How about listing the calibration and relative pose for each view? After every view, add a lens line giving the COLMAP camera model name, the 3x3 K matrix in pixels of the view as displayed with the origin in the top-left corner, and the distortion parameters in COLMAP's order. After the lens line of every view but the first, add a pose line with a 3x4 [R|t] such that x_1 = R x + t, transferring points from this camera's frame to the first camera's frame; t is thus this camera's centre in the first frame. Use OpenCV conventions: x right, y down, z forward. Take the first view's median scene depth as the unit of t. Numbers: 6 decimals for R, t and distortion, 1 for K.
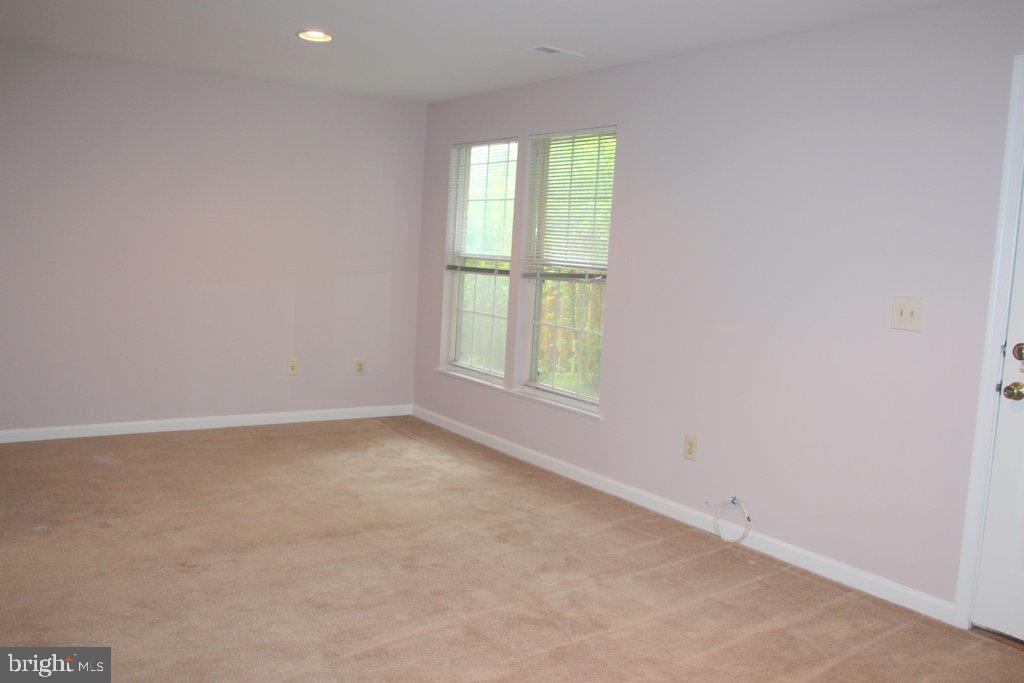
lens RADIAL K [[873.4, 0, 511.0], [0, 873.4, 340.0], [0, 0, 1]] dist [-0.152119, 0.097822]
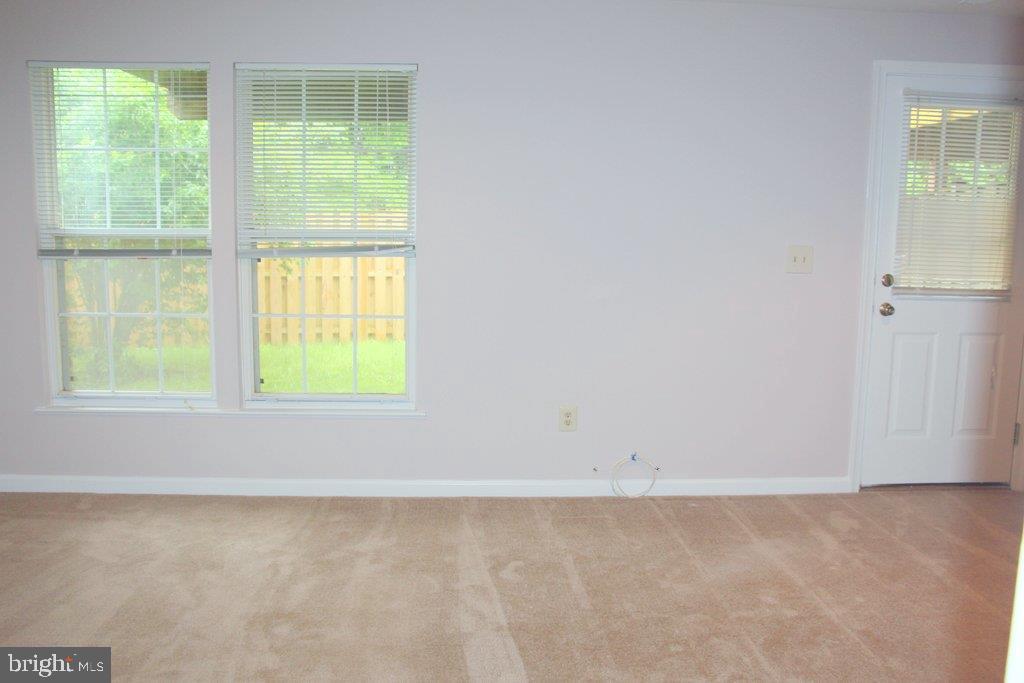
lens RADIAL K [[873.4, 0, 512.8], [0, 873.4, 338.1], [0, 0, 1]] dist [-0.152119, 0.097822]
pose [[0.526330, -0.176626, 0.831733, -0.647307], [0.103870, 0.984217, 0.143278, -0.114569], [-0.843912, 0.010980, 0.536369, 0.572028]]
